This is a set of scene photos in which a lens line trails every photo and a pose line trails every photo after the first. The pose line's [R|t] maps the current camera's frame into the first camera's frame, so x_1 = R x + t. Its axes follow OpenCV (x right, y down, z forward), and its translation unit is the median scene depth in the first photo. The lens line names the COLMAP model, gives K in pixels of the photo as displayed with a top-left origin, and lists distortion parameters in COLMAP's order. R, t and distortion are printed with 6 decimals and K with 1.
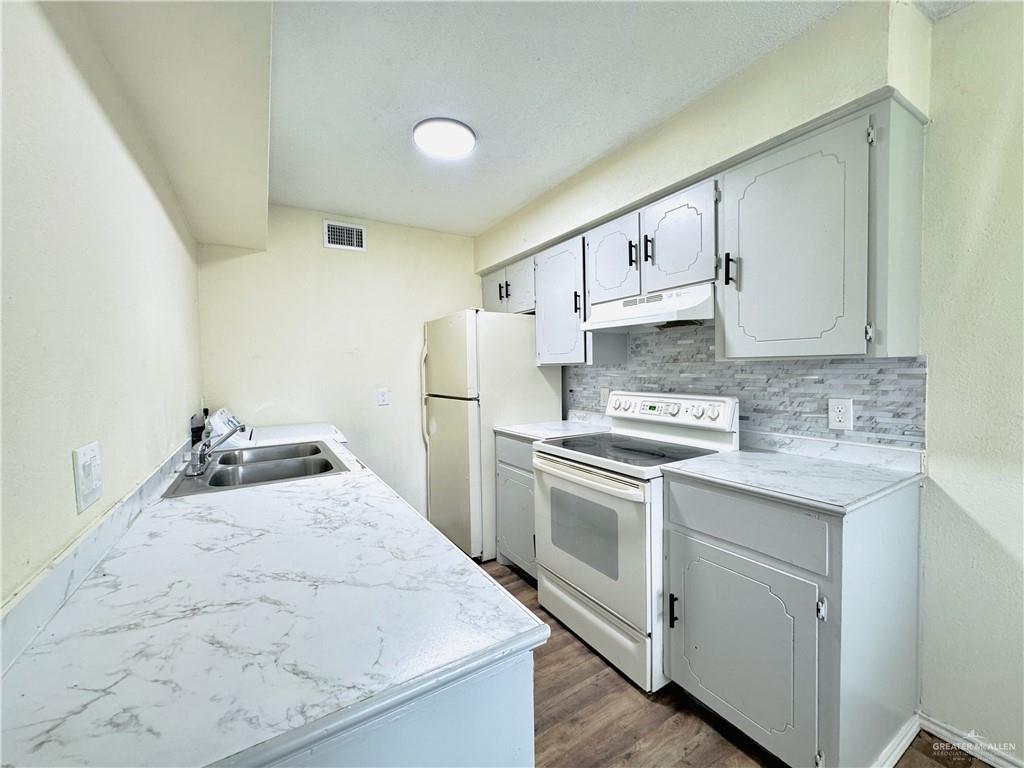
lens RADIAL K [[407.6, 0, 510.9], [0, 407.6, 384.5], [0, 0, 1]] dist [-0.002575, 0.000268]
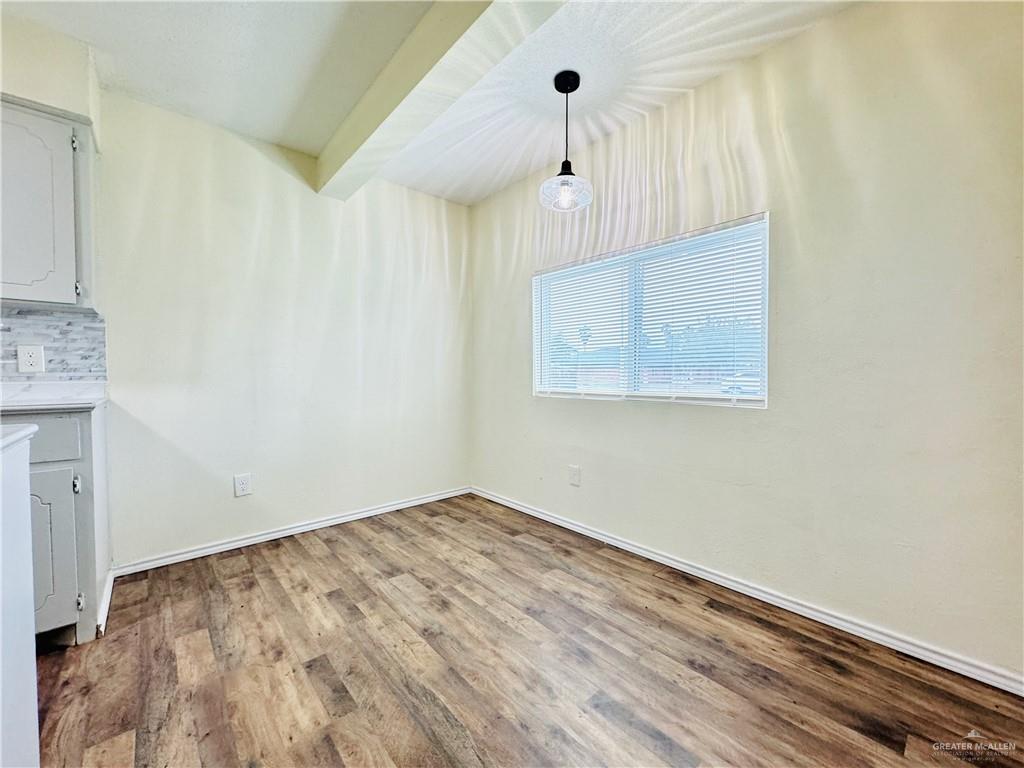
lens RADIAL K [[407.6, 0, 512.6], [0, 407.6, 384.0], [0, 0, 1]] dist [-0.002575, 0.000268]
pose [[-0.176725, -0.008609, 0.984223, -0.602835], [0.041012, 0.999029, 0.016103, 0.194171], [-0.983406, 0.043211, -0.176200, -0.141714]]
